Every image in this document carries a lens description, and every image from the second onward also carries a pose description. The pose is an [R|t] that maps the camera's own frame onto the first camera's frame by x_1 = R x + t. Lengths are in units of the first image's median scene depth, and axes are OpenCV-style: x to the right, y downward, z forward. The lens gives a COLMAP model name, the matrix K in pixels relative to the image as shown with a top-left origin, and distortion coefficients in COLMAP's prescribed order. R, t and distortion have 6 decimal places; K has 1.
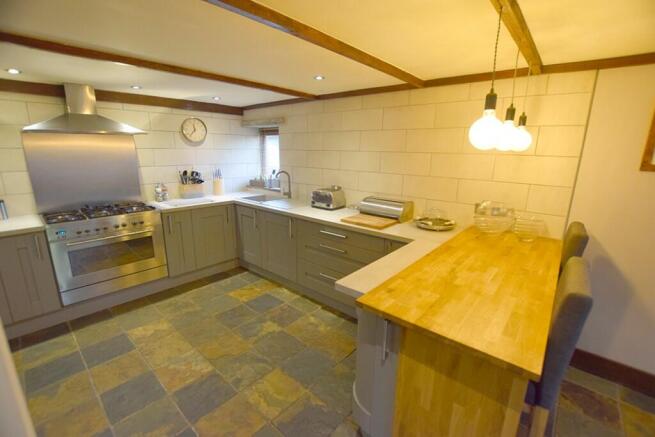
lens RADIAL K [[289.1, 0, 329.5], [0, 289.1, 219.8], [0, 0, 1]] dist [-0.028785, 0.001148]
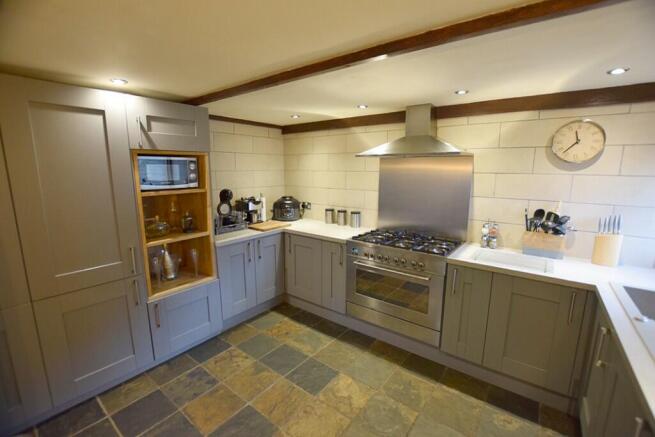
lens RADIAL K [[289.1, 0, 332.8], [0, 289.1, 217.7], [0, 0, 1]] dist [-0.028785, 0.001148]
pose [[0.059897, 0.153328, -0.986358, 0.082634], [-0.237316, 0.961988, 0.135128, -0.154148], [0.969584, 0.225985, 0.094008, 0.609758]]
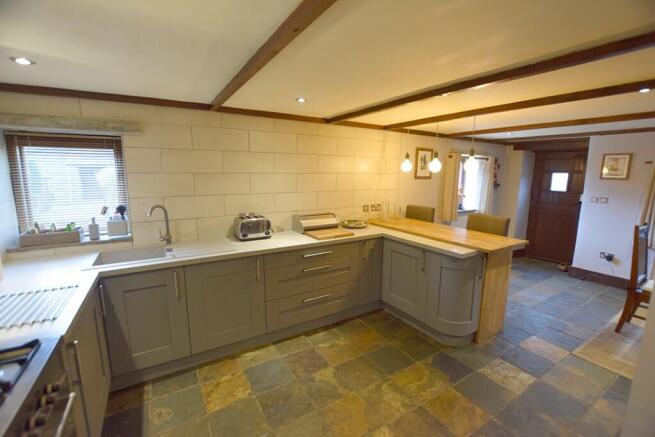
lens RADIAL K [[289.1, 0, 327.0], [0, 289.1, 218.1], [0, 0, 1]] dist [-0.028785, 0.001148]
pose [[0.307647, -0.166187, 0.936875, -0.776469], [0.219203, 0.970523, 0.100175, -0.143312], [-0.925907, 0.174548, 0.335007, 0.513009]]
